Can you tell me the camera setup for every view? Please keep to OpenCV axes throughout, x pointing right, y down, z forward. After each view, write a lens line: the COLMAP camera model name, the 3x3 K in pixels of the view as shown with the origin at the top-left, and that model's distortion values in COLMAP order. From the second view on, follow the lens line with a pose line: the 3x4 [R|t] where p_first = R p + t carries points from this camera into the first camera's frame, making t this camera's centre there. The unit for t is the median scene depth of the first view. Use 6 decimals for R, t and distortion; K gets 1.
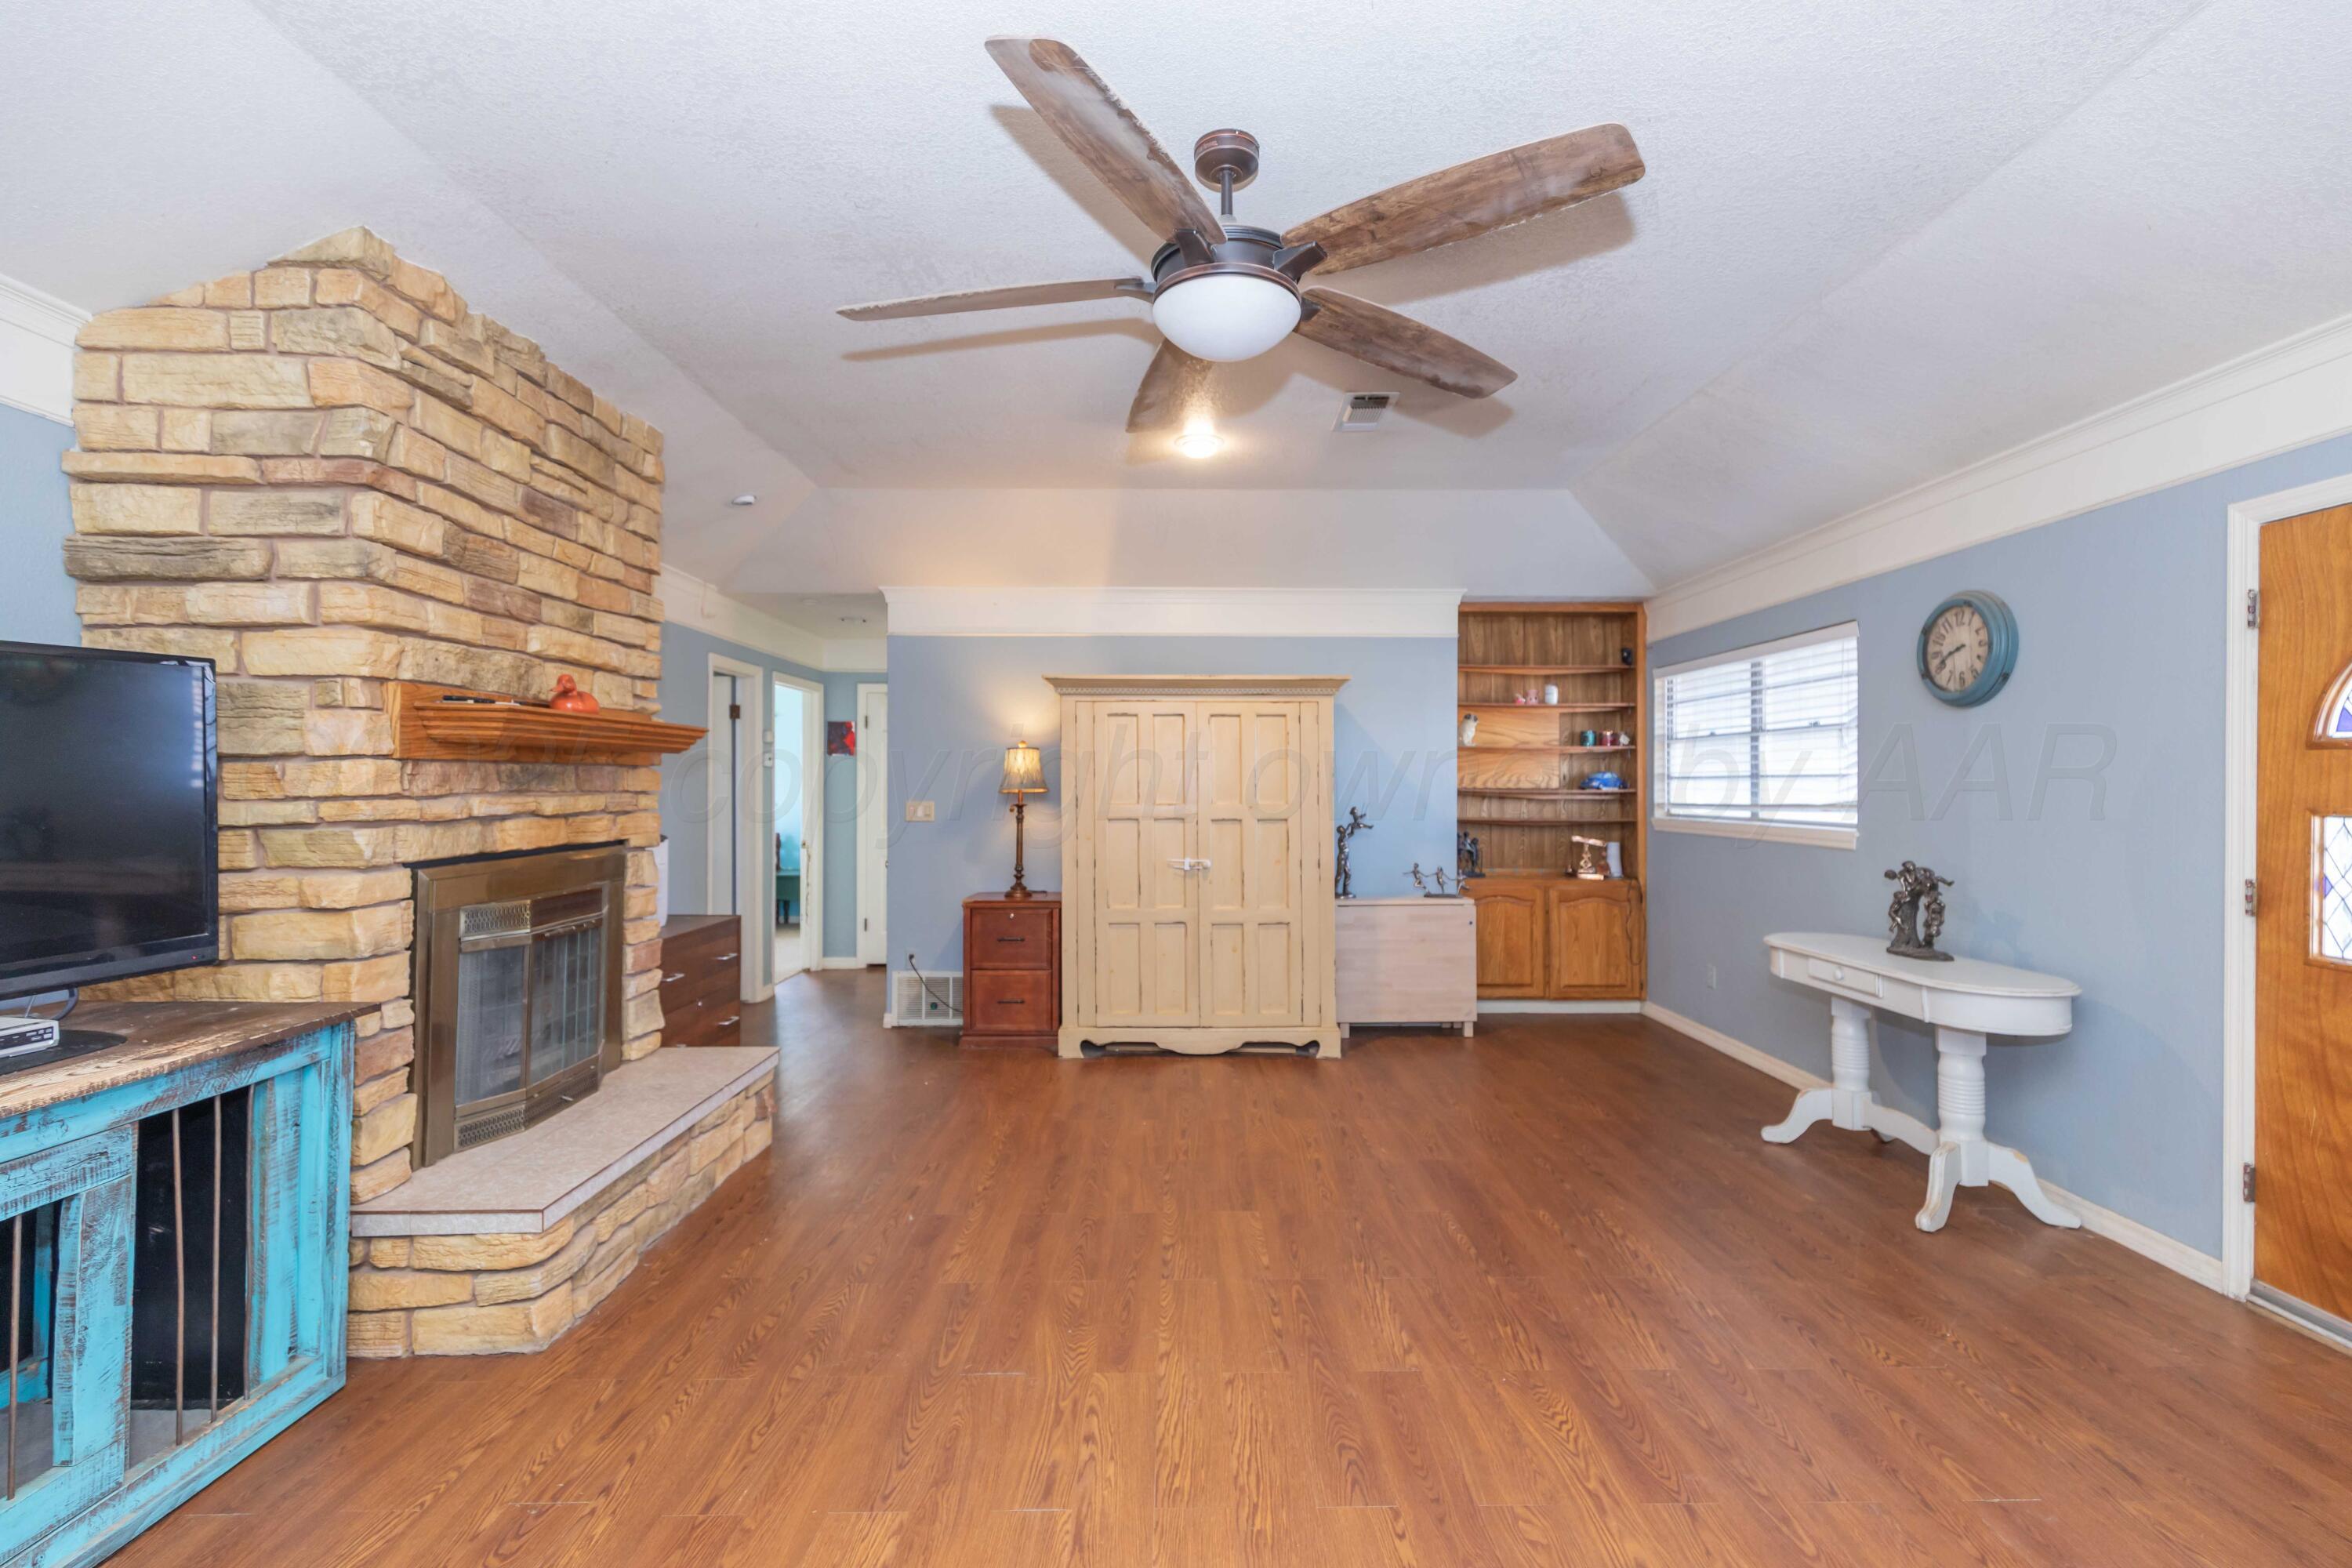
lens RADIAL K [[1049.1, 0, 1174.2], [0, 1049.1, 776.3], [0, 0, 1]] dist [0.006998, -0.002922]
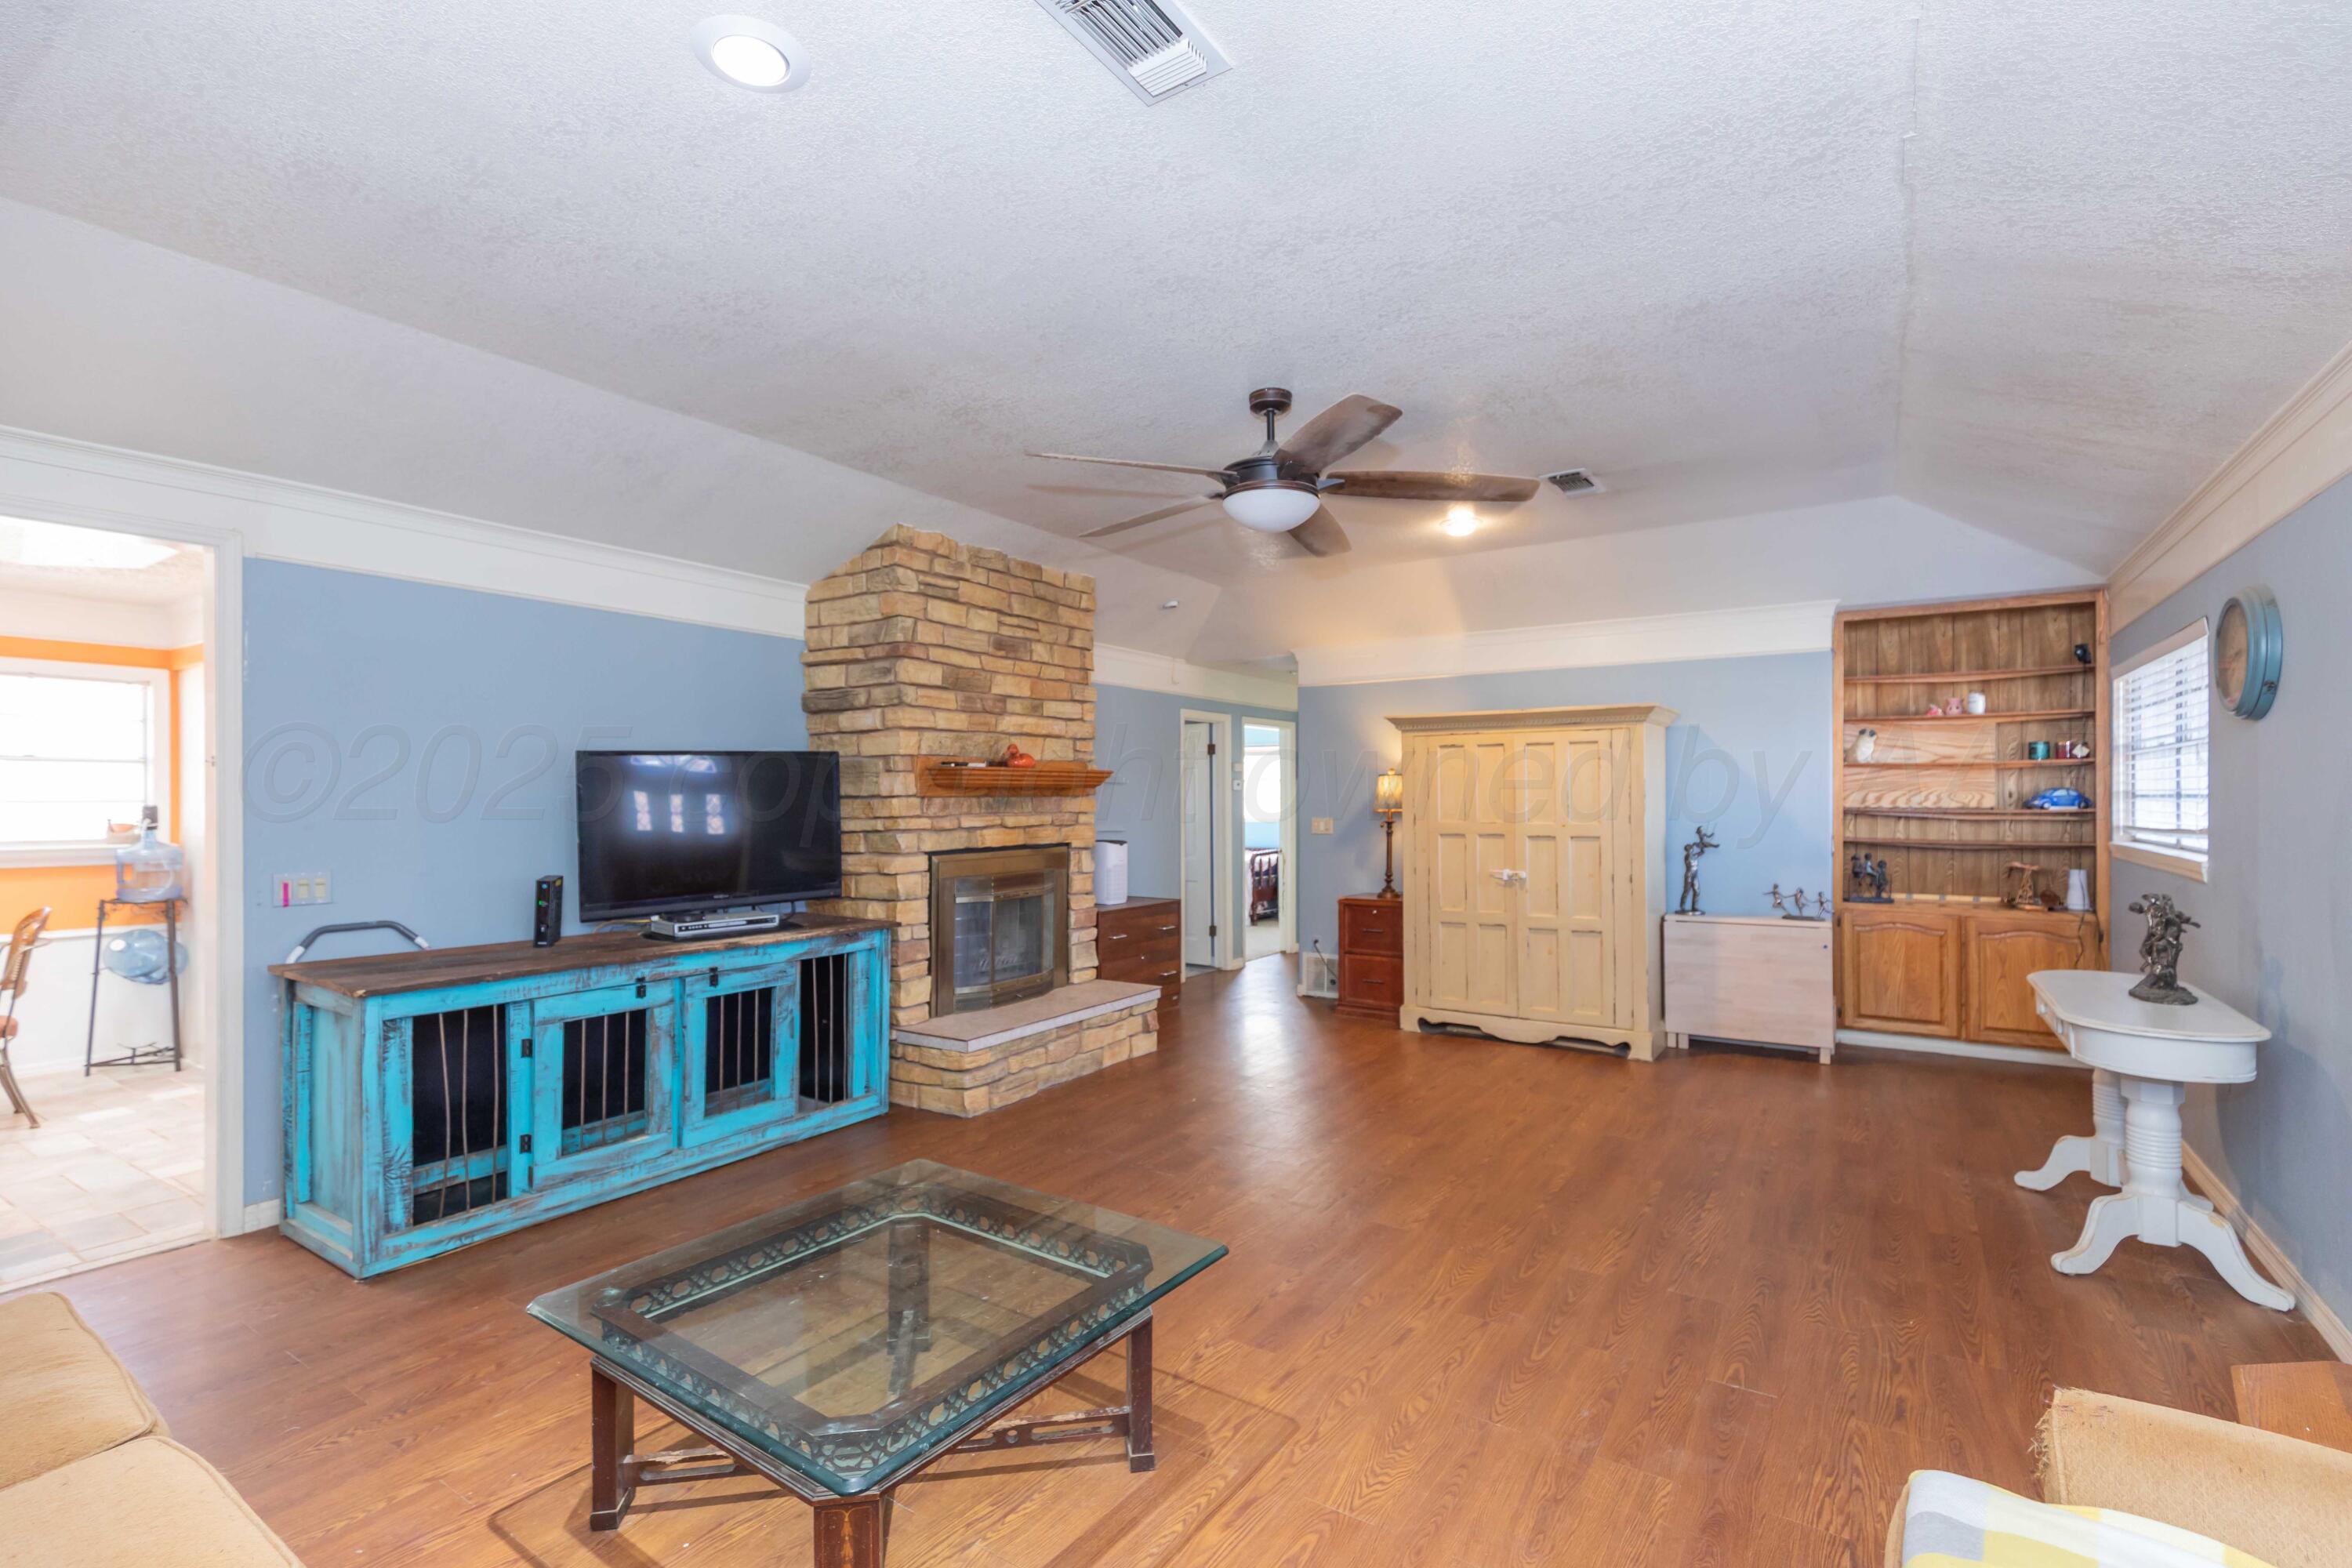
lens RADIAL K [[1049.1, 0, 1165.1], [0, 1049.1, 789.5], [0, 0, 1]] dist [0.006998, -0.002922]
pose [[0.825175, -0.009719, -0.564794, 0.494839], [0.010286, 0.999945, -0.002180, -0.015082], [0.564784, -0.004010, 0.825229, -0.220309]]
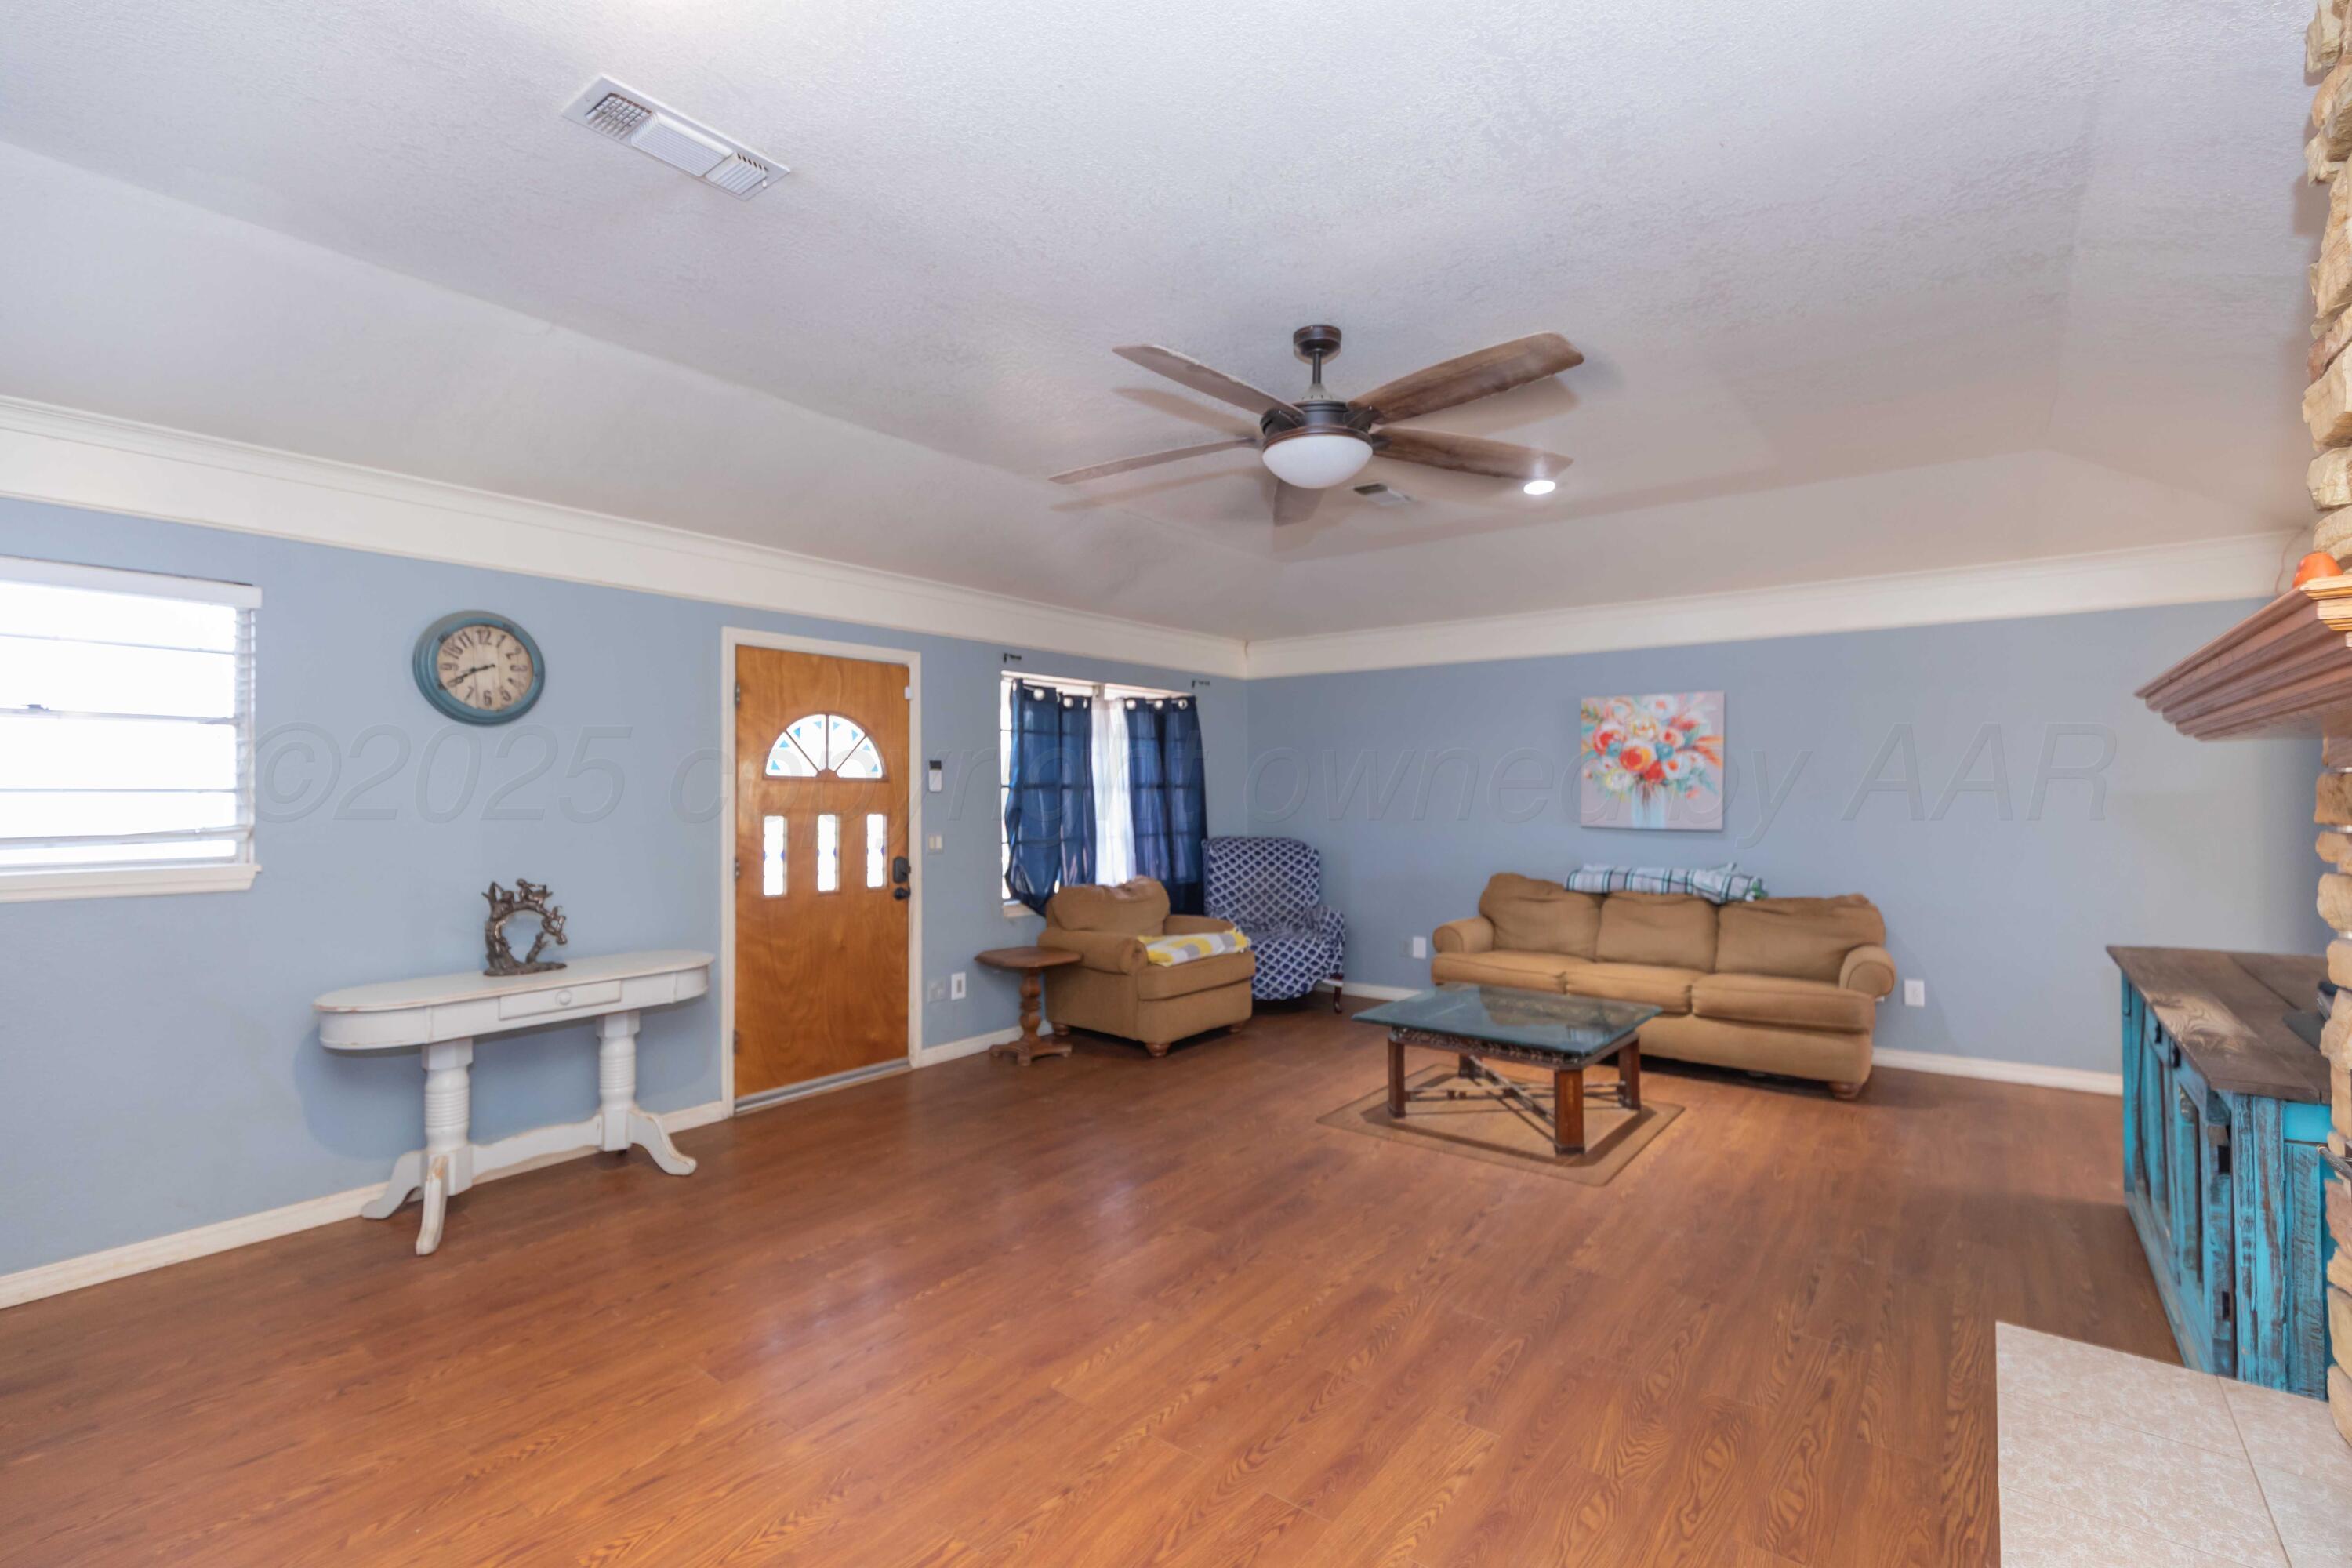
lens RADIAL K [[1049.1, 0, 1200.1], [0, 1049.1, 783.4], [0, 0, 1]] dist [0.006998, -0.002922]
pose [[-0.802000, 0.005849, 0.597296, -0.399711], [-0.003922, 0.999879, -0.015057, 0.002520], [-0.597311, -0.014418, -0.801880, 1.368766]]
